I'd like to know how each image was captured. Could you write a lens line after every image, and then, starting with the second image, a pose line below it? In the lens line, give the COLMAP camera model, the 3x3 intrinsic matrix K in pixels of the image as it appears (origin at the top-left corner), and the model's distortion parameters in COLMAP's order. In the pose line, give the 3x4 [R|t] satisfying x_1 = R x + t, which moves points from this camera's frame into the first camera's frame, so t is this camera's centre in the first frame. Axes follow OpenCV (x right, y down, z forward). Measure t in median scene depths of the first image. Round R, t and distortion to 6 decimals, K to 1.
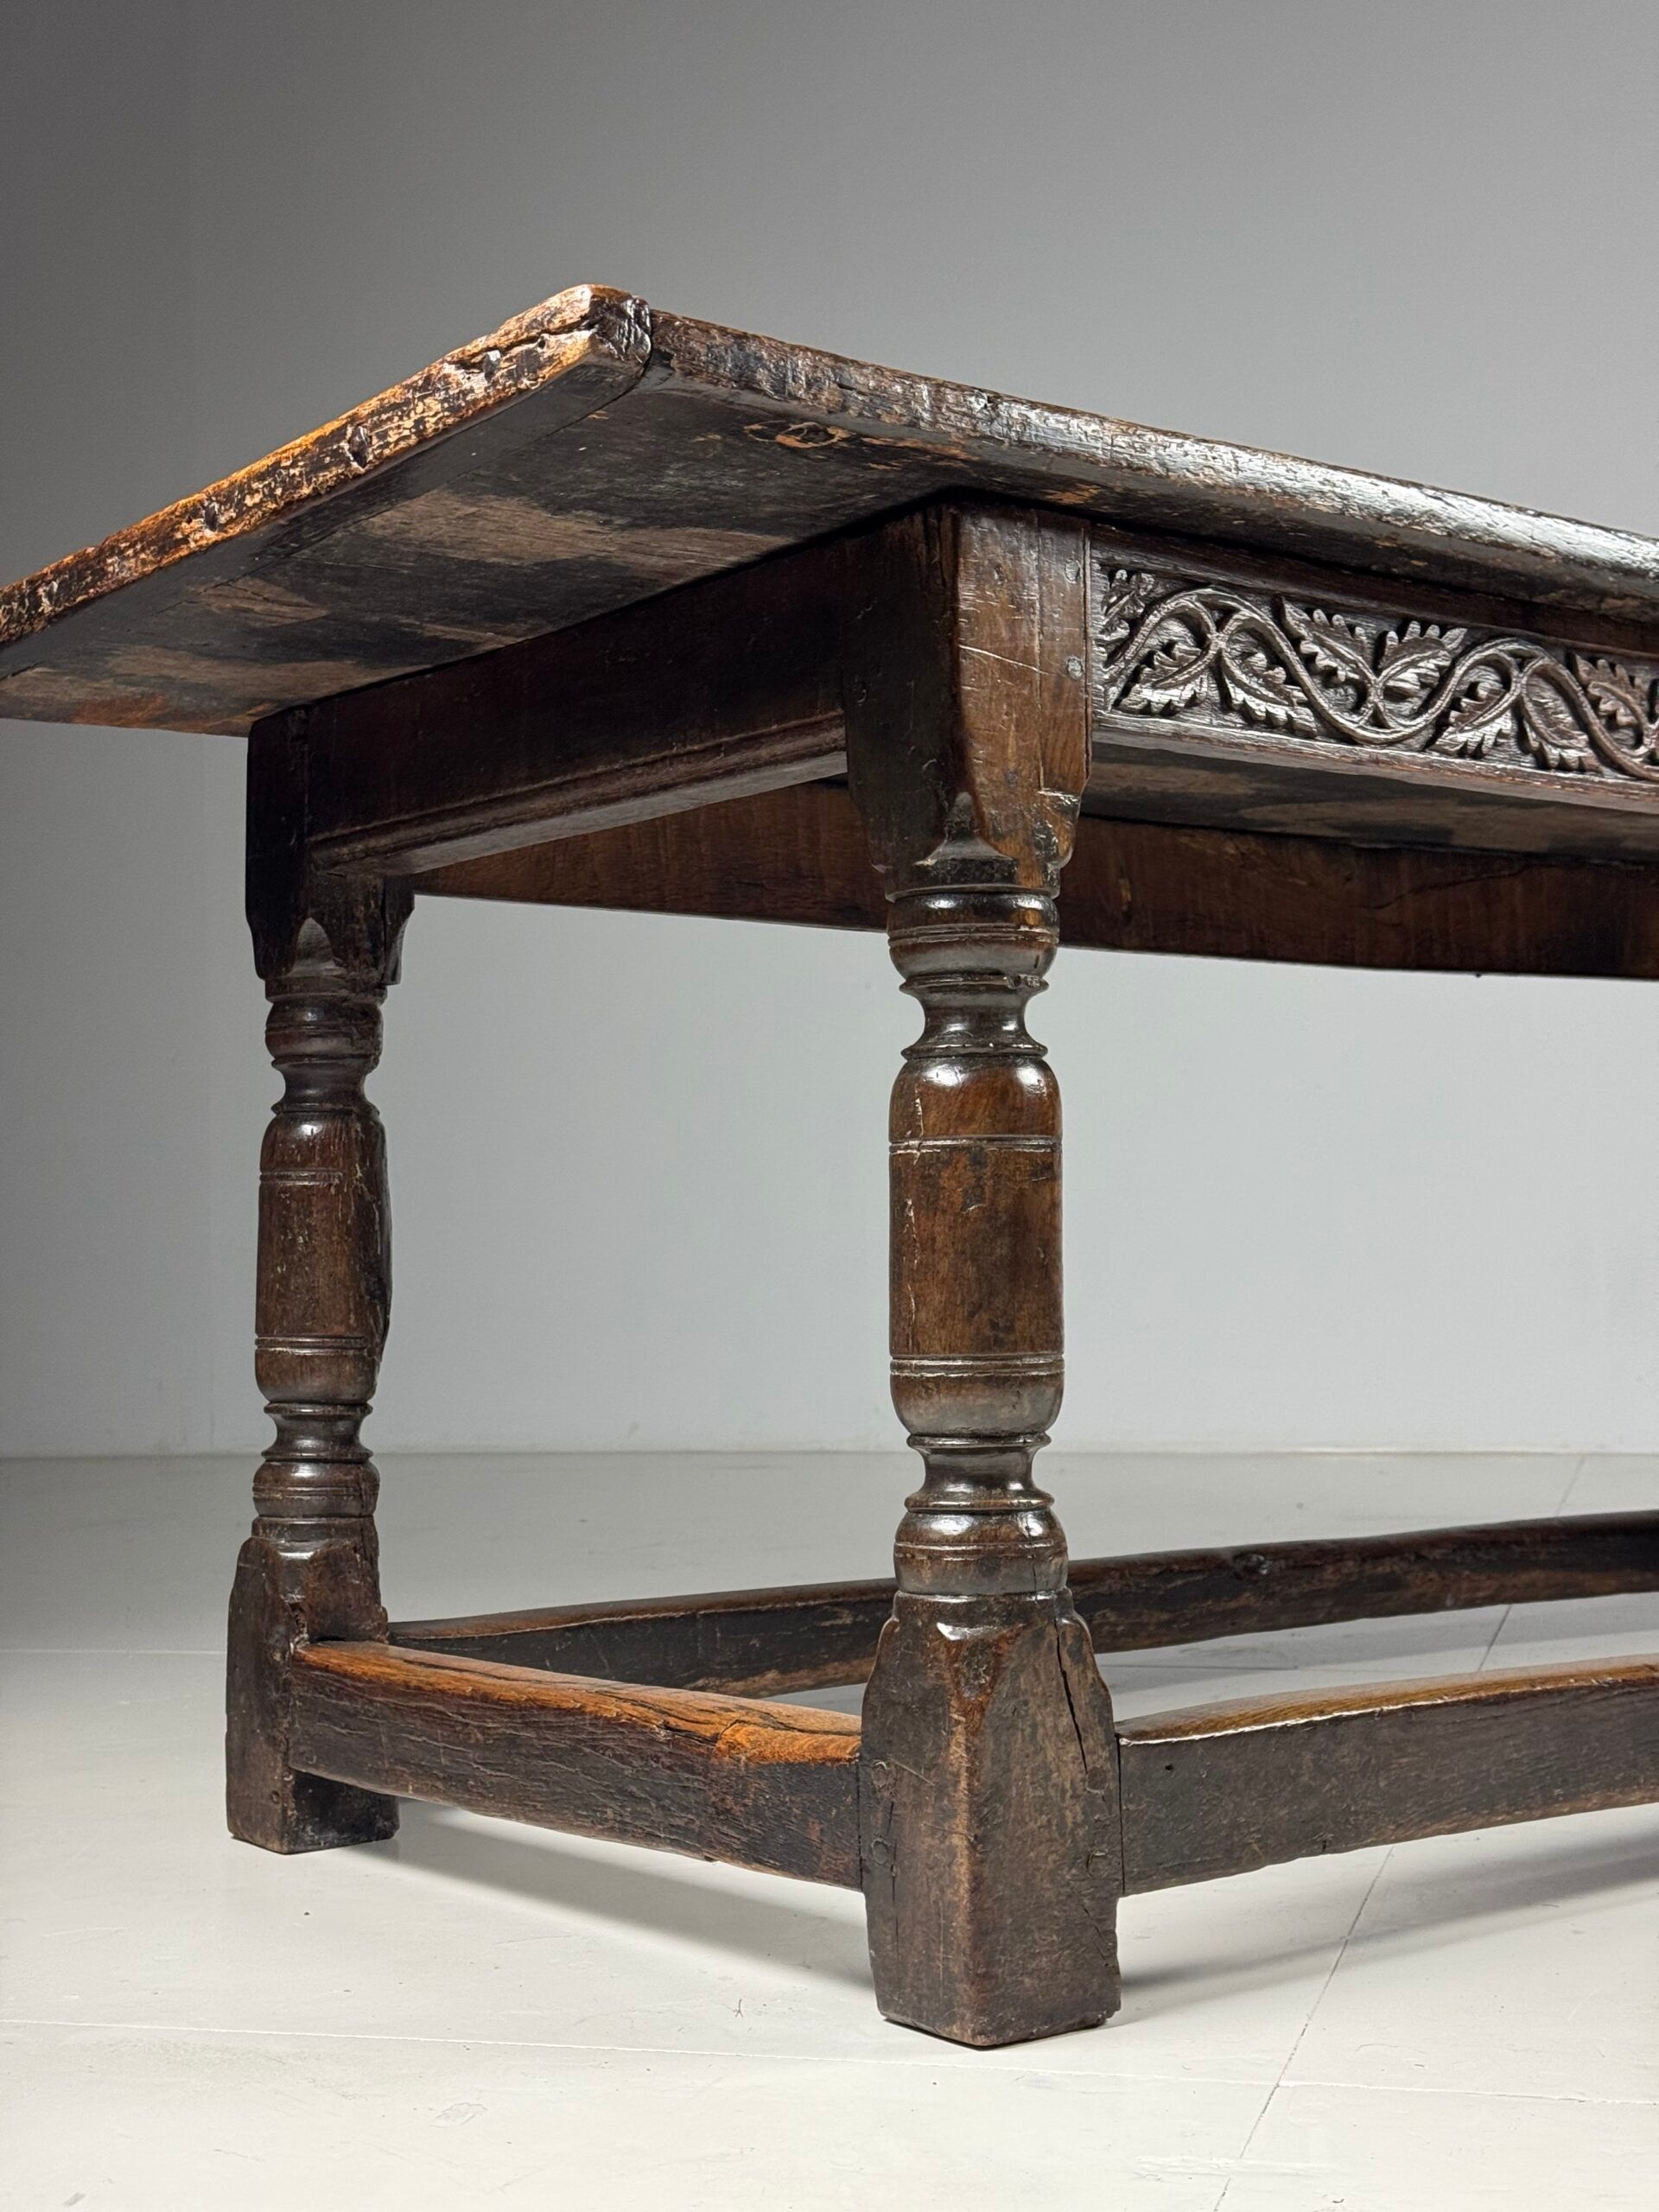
lens RADIAL K [[3089.1, 0, 822.9], [0, 3089.1, 1107.0], [0, 0, 1]] dist [0.124453, 0.000000]
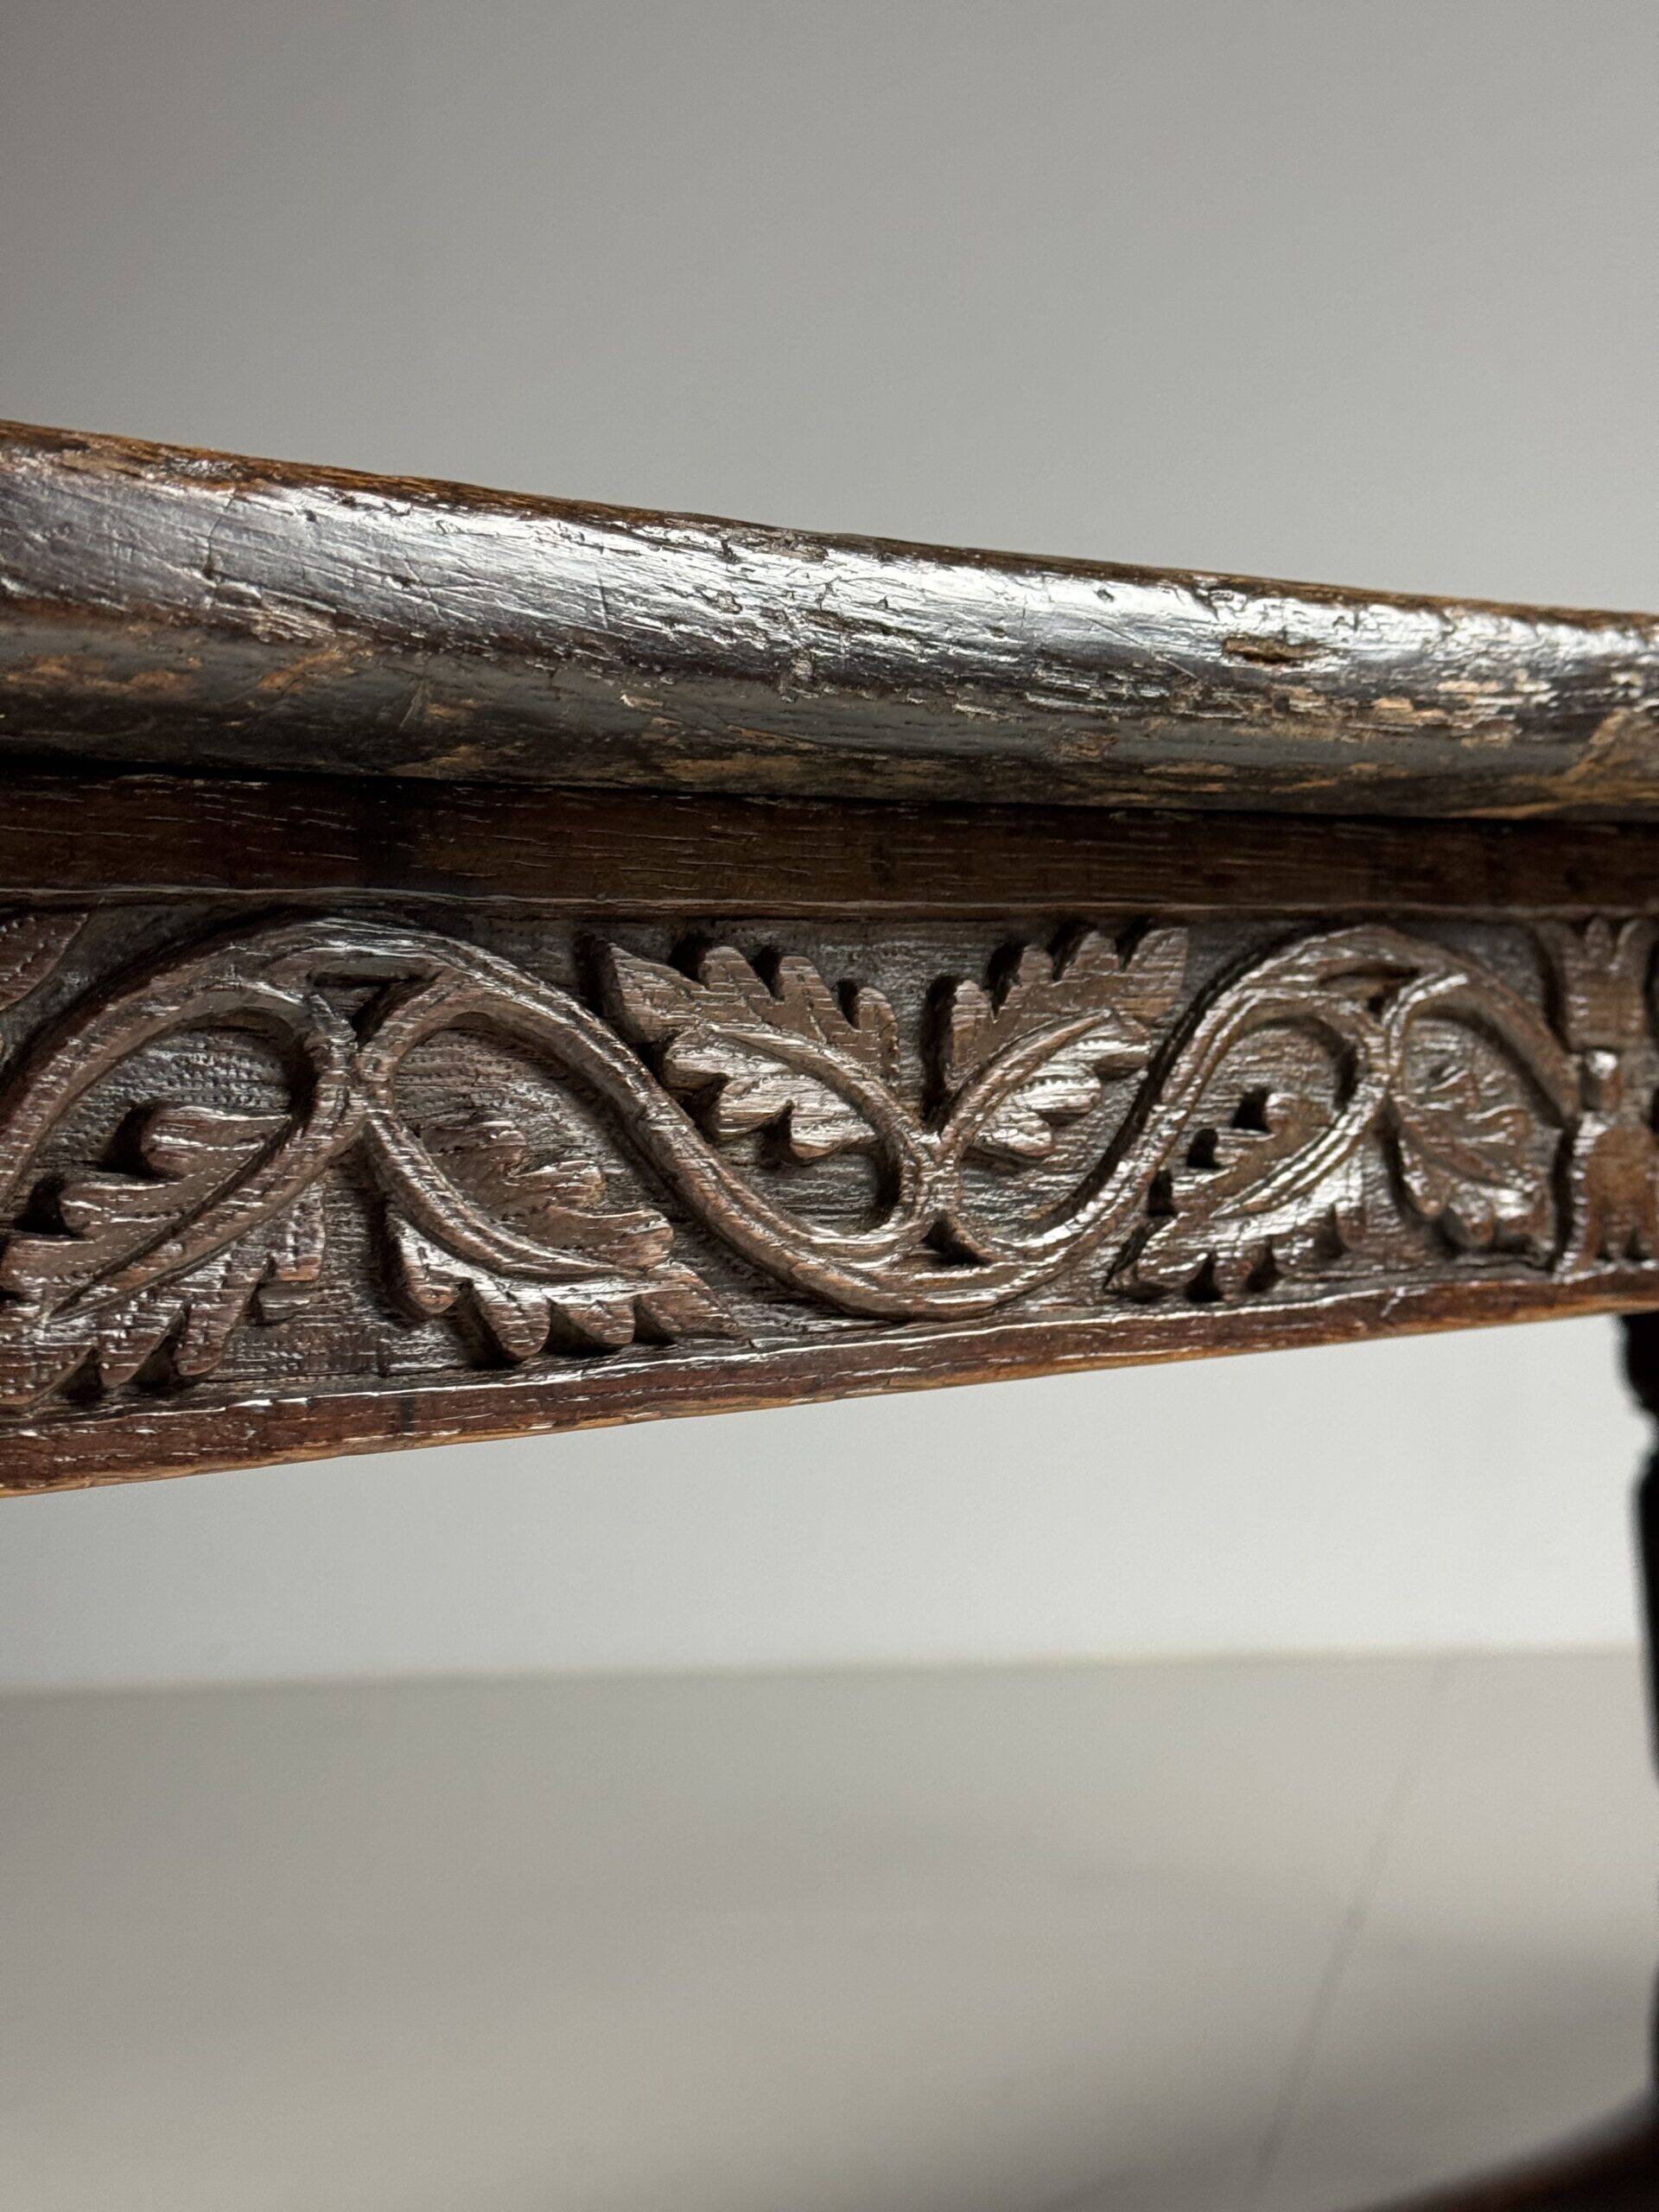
lens RADIAL K [[3089.1, 0, 803.3], [0, 3089.1, 1178.0], [0, 0, 1]] dist [0.124453, 0.000000]
pose [[0.998644, -0.051889, 0.004213, 0.172985], [0.051607, 0.997363, 0.051025, -0.092328], [-0.006850, -0.050739, 0.998688, 0.479802]]
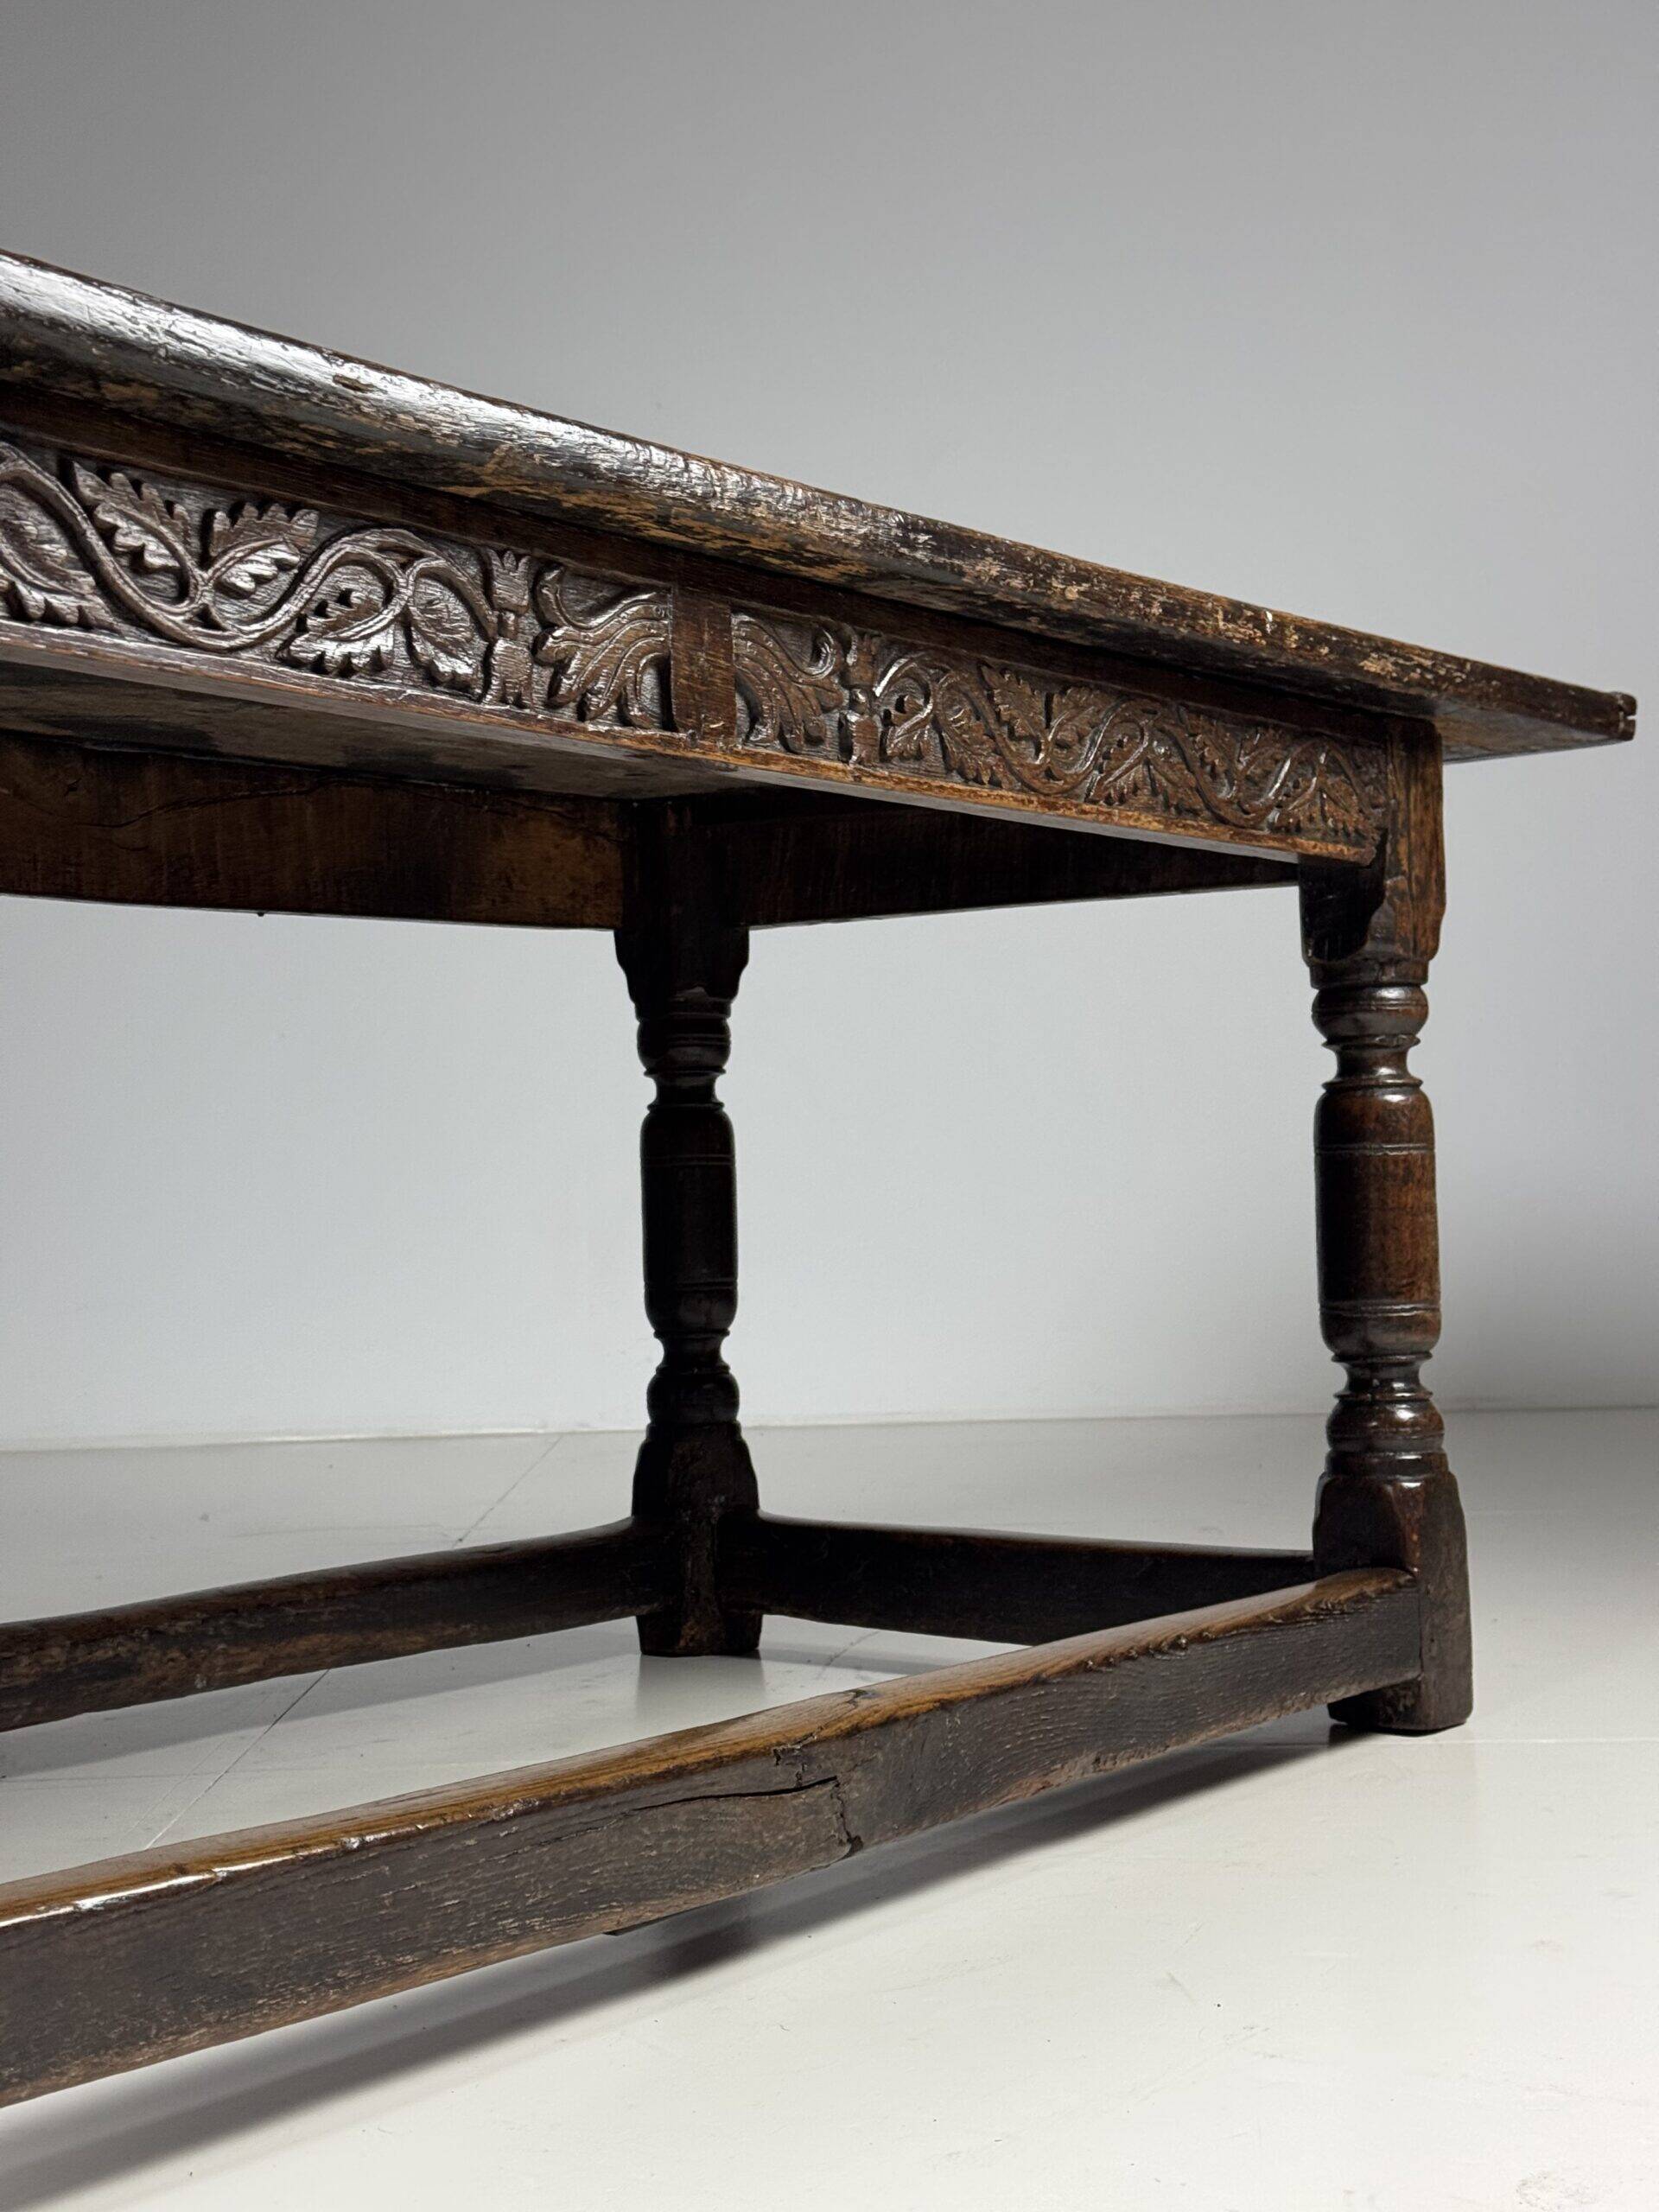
lens RADIAL K [[3089.1, 0, 835.6], [0, 3089.1, 1124.4], [0, 0, 1]] dist [0.124453, 0.000000]
pose [[0.963968, -0.002659, 0.266007, 0.147238], [-0.004332, 0.999660, 0.025694, -0.008893], [-0.265985, -0.025920, 0.963629, 0.177244]]
